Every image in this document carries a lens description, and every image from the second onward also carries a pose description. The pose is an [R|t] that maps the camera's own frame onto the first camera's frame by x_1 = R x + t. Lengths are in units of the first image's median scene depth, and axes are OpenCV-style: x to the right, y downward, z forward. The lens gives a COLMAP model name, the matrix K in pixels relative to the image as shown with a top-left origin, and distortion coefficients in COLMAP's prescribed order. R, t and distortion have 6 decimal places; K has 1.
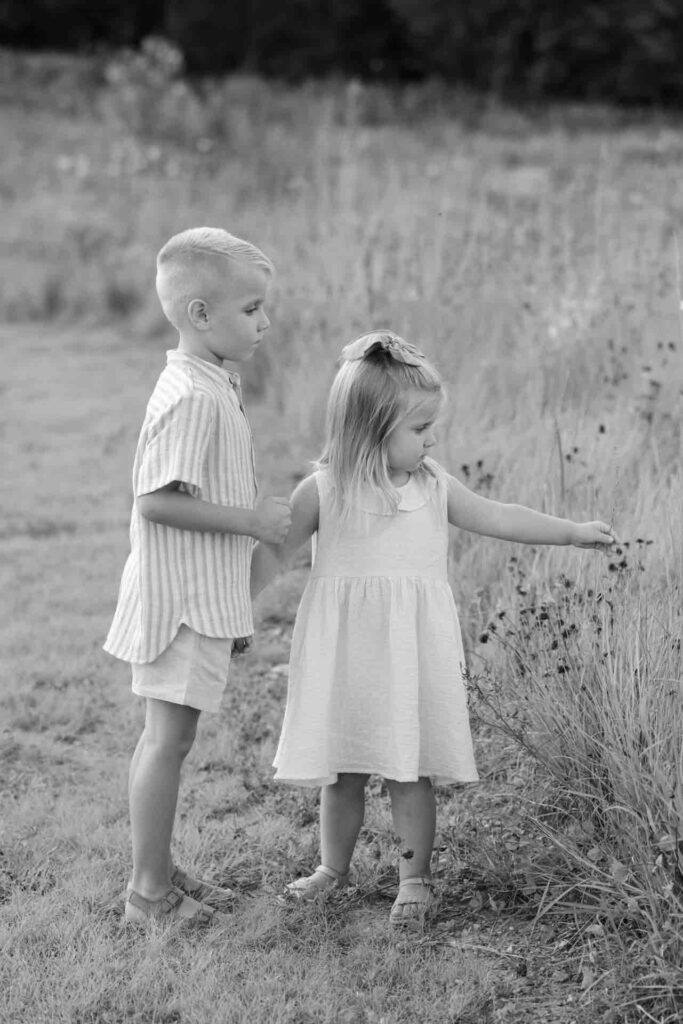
lens RADIAL K [[3284.8, 0, 369.2], [0, 3284.8, 513.5], [0, 0, 1]] dist [0.007417, 0.671767]
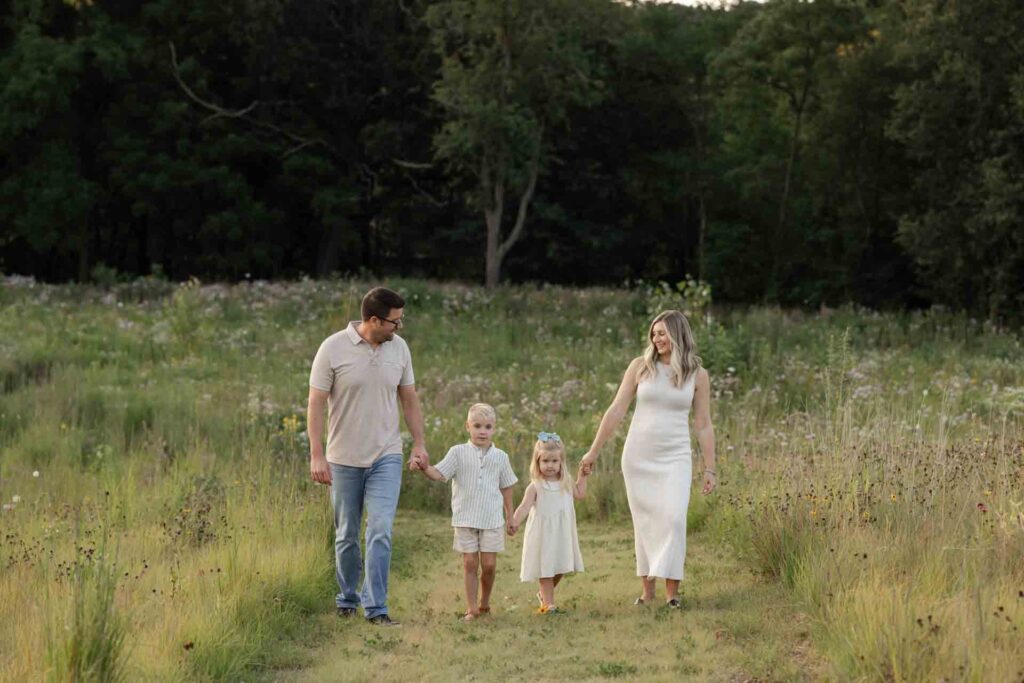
lens RADIAL K [[5021.6, 0, 511.8], [0, 5021.6, 341.7], [0, 0, 1]] dist [0.392998, 4.441184]
pose [[0.995468, -0.008925, -0.094678, 0.060015], [-0.000529, 0.995051, -0.099367, 0.079886], [0.095096, 0.098966, 0.990536, -1.128965]]
